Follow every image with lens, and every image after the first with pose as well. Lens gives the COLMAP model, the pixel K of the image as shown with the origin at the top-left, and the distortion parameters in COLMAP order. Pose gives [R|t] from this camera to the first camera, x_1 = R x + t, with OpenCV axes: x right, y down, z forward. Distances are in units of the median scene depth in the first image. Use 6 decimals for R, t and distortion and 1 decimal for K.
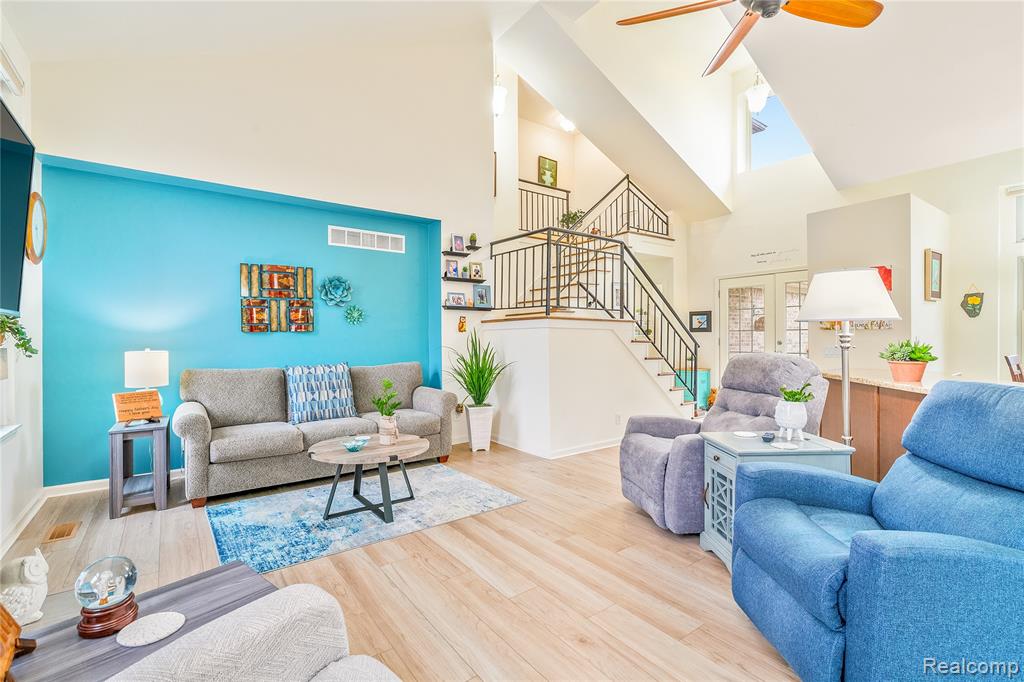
lens RADIAL K [[464.3, 0, 516.0], [0, 464.3, 336.6], [0, 0, 1]] dist [-0.000122, 0.000362]
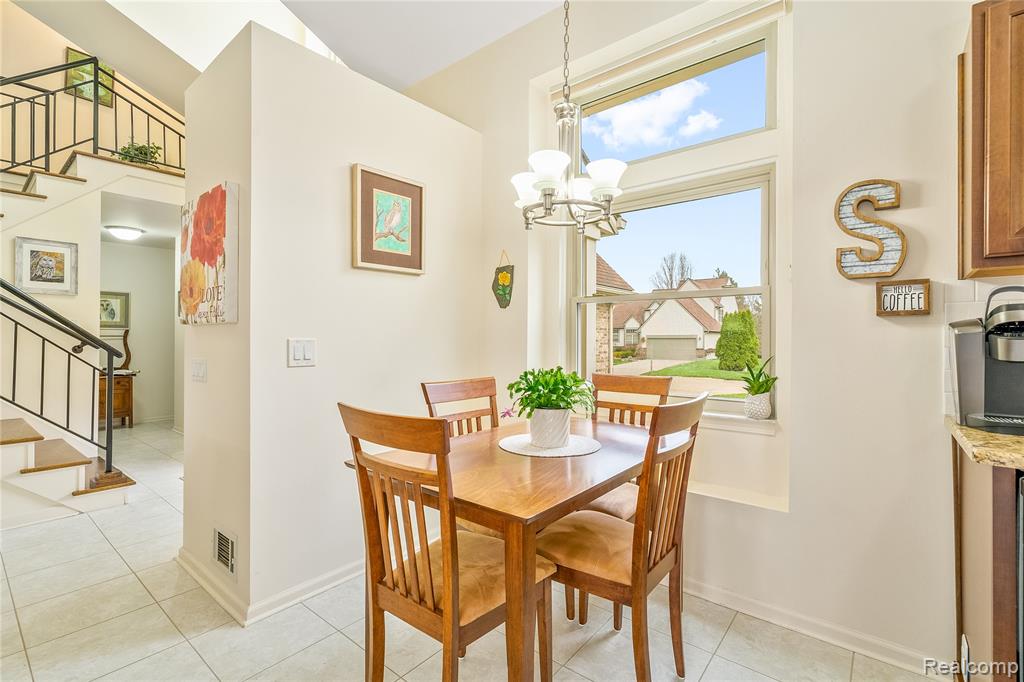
lens RADIAL K [[464.3, 0, 511.3], [0, 464.3, 344.6], [0, 0, 1]] dist [-0.001804, 0.001300]
pose [[0.969096, 0.007690, 0.246565, 0.879789], [-0.009161, 0.999946, 0.004817, 0.000933], [-0.246515, -0.006927, 0.969114, 0.454198]]
